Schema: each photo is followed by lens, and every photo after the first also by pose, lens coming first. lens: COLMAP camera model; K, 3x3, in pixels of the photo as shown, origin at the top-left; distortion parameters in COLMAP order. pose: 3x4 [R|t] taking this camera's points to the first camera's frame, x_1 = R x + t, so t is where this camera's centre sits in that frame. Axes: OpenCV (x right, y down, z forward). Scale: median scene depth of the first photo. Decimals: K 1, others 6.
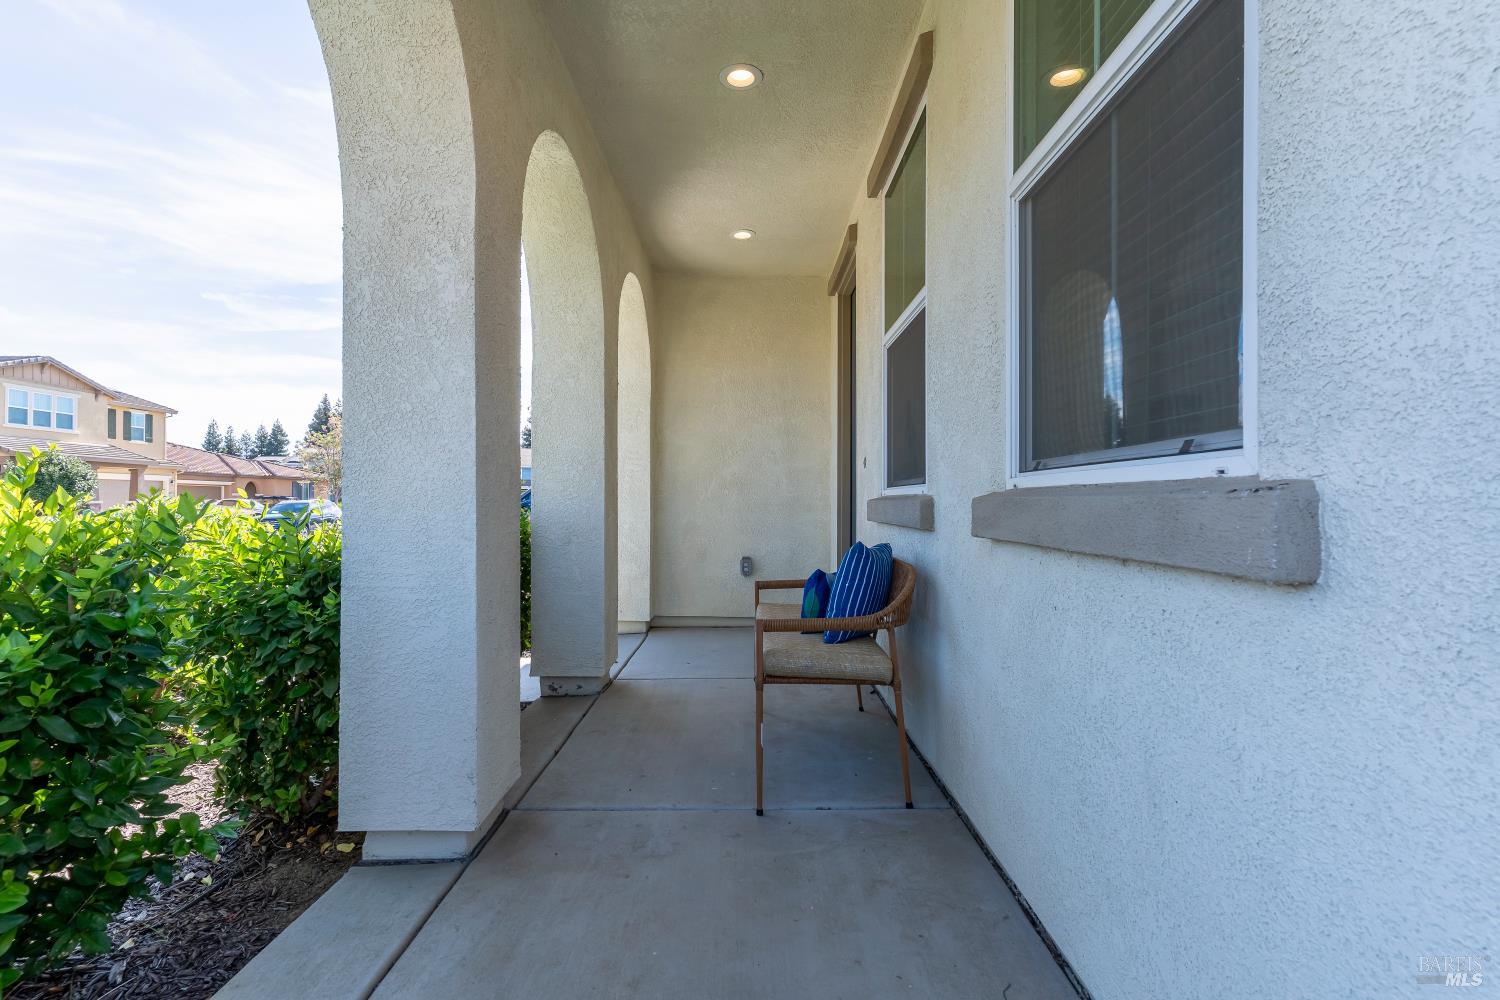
lens RADIAL K [[717.4, 0, 744.5], [0, 717.4, 510.0], [0, 0, 1]] dist [0.003293, -0.000445]
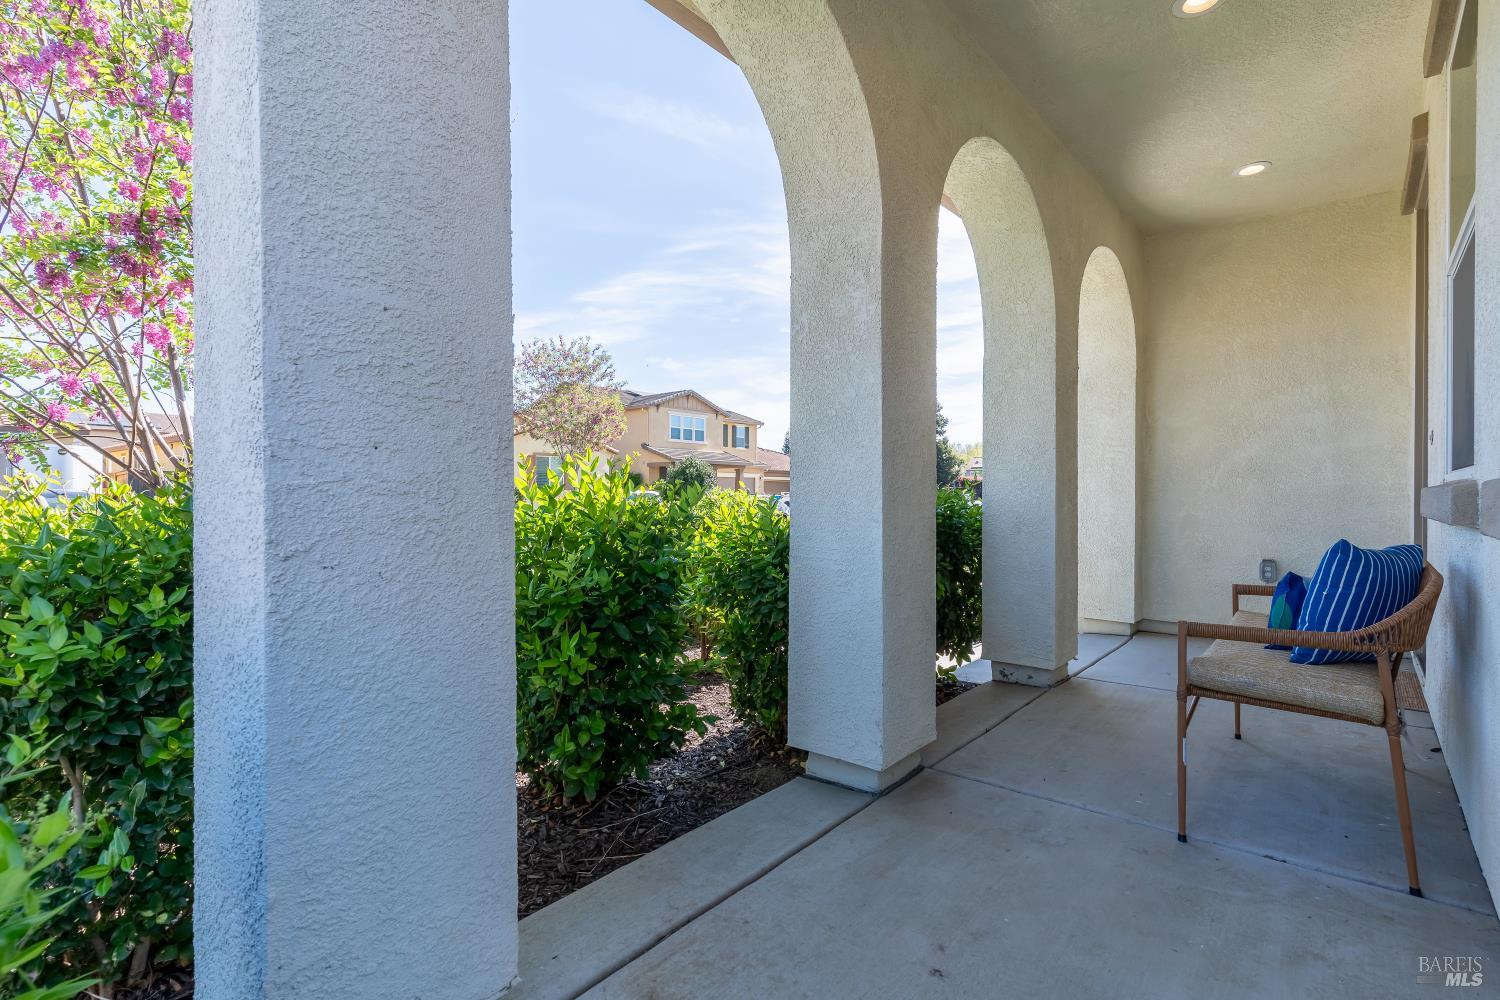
lens RADIAL K [[717.4, 0, 744.5], [0, 717.4, 510.0], [0, 0, 1]] dist [0.003293, -0.000445]
pose [[0.764743, 0.014667, -0.644169, 0.171851], [-0.007669, 0.999877, 0.013663, 0.006129], [0.644290, -0.005509, 0.764761, -0.029248]]
